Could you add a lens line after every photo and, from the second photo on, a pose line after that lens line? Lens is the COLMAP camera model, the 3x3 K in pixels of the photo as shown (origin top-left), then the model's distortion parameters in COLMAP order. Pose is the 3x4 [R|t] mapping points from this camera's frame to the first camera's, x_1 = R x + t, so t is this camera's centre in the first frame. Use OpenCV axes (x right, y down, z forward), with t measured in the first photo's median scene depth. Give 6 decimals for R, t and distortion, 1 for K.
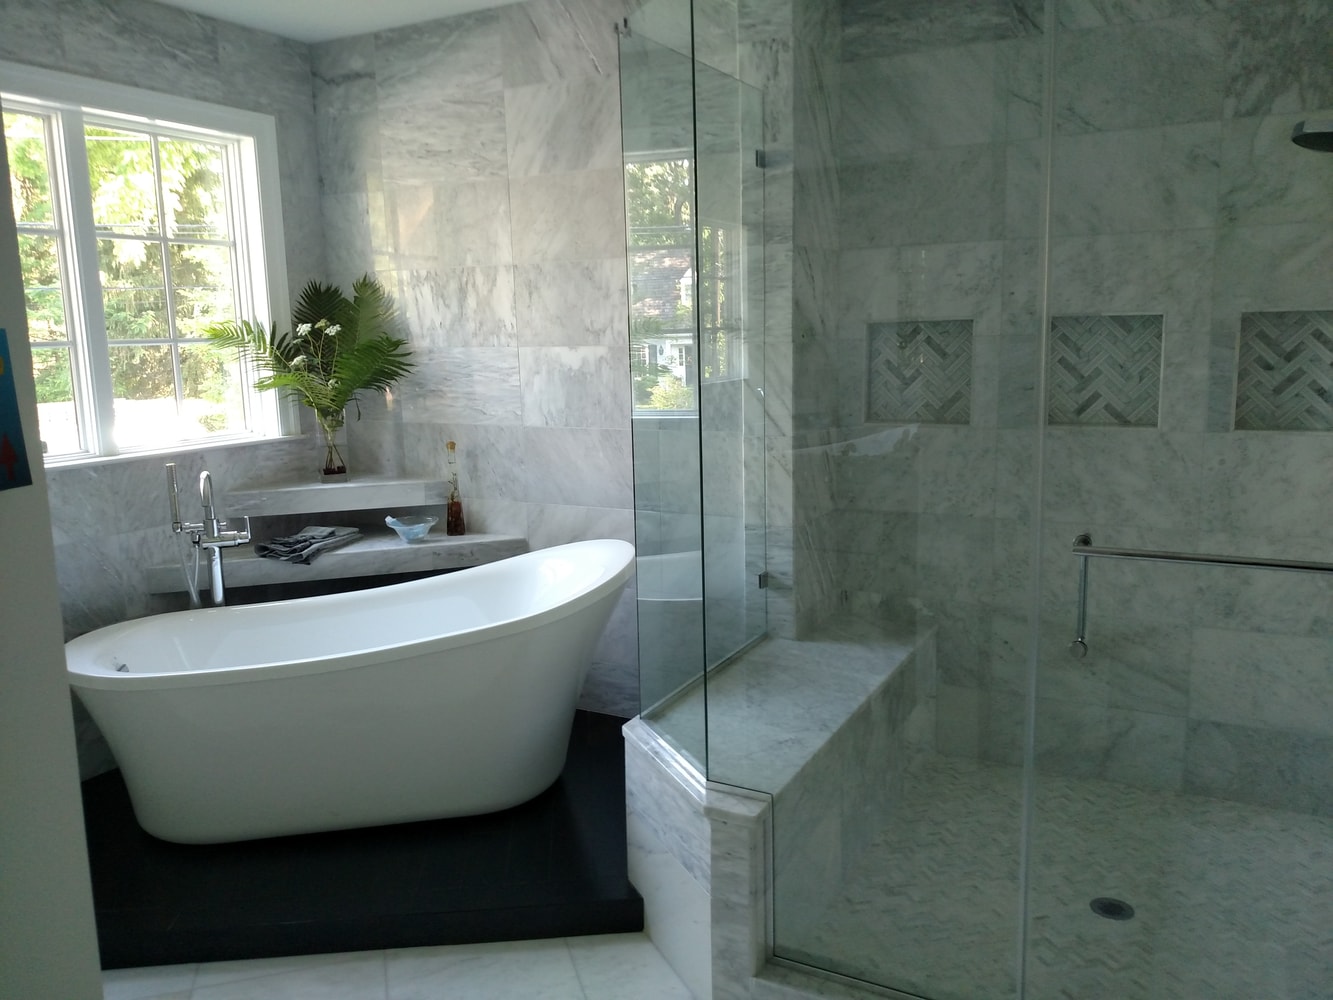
lens RADIAL K [[1081.8, 0, 666.5], [0, 1081.8, 500.0], [0, 0, 1]] dist [0.143603, -0.189313]
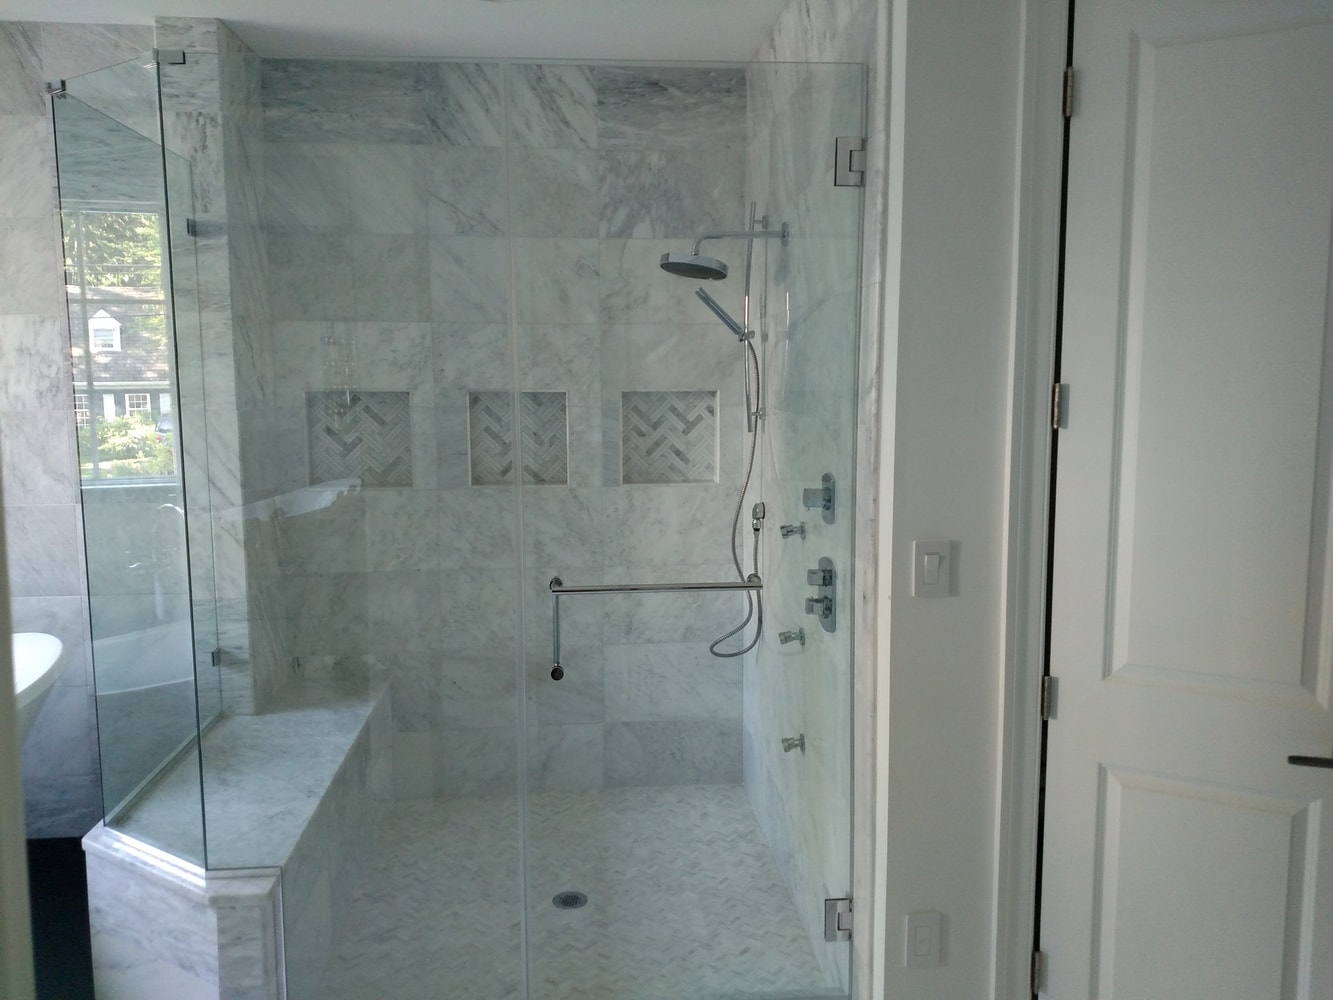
lens RADIAL K [[1068.4, 0, 666.5], [0, 1068.4, 500.0], [0, 0, 1]] dist [0.295576, -0.343479]
pose [[0.848634, -0.048671, 0.526737, -0.085707], [0.074185, 0.996868, -0.027408, -0.008419], [-0.523753, 0.062336, 0.849586, -0.055568]]
